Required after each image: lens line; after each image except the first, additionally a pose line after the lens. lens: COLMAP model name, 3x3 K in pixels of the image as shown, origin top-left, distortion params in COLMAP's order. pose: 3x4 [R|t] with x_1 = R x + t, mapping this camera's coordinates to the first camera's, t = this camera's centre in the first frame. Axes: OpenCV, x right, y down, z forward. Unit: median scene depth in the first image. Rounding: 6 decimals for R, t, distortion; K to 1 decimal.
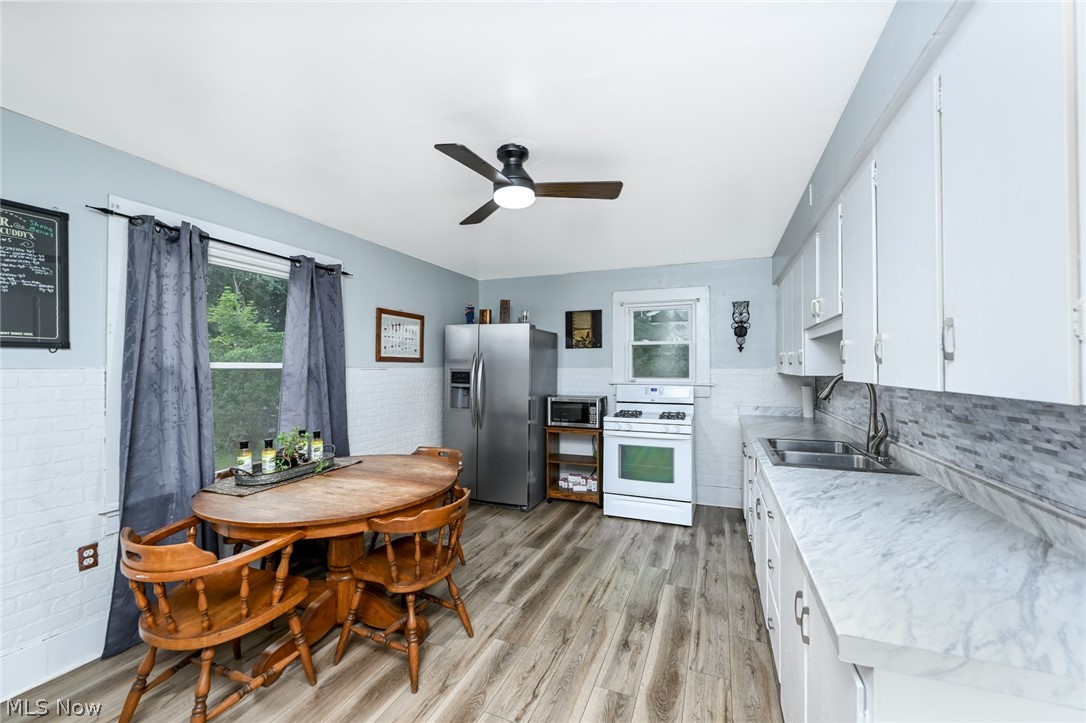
lens RADIAL K [[435.3, 0, 543.3], [0, 435.3, 365.9], [0, 0, 1]] dist [-0.000754, -0.000102]
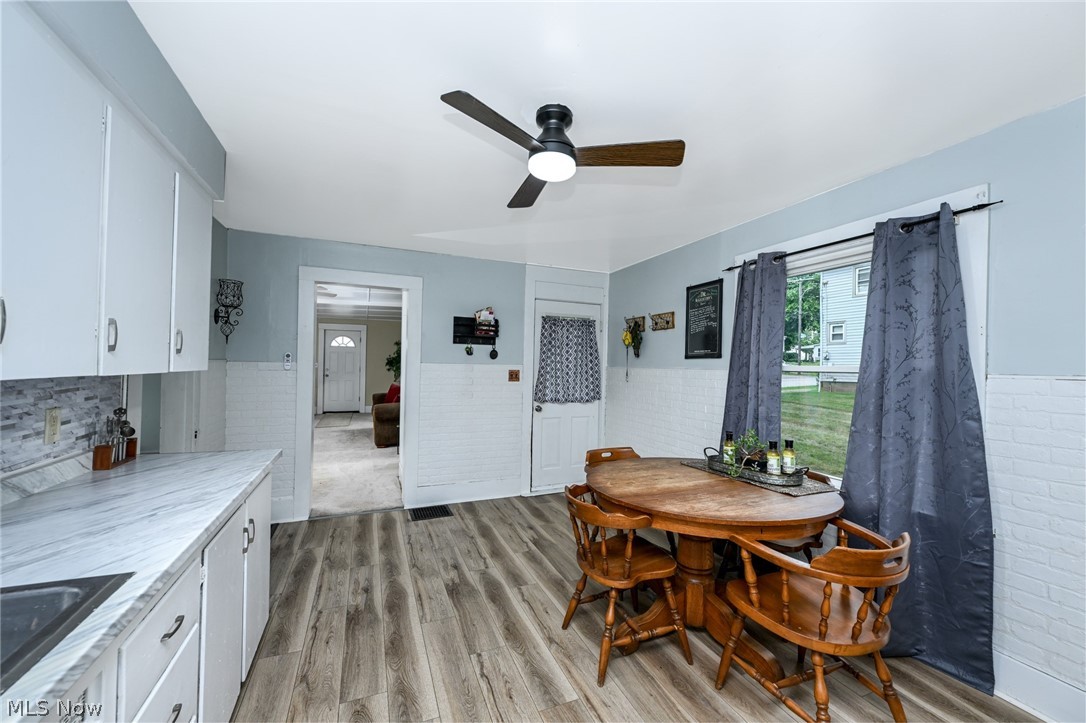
lens RADIAL K [[435.3, 0, 543.3], [0, 435.3, 365.9], [0, 0, 1]] dist [-0.000754, -0.000102]
pose [[-0.720970, -0.014841, -0.692807, 0.549480], [-0.017263, 0.999845, -0.003453, 0.008623], [0.692751, 0.009470, -0.721115, 1.649920]]
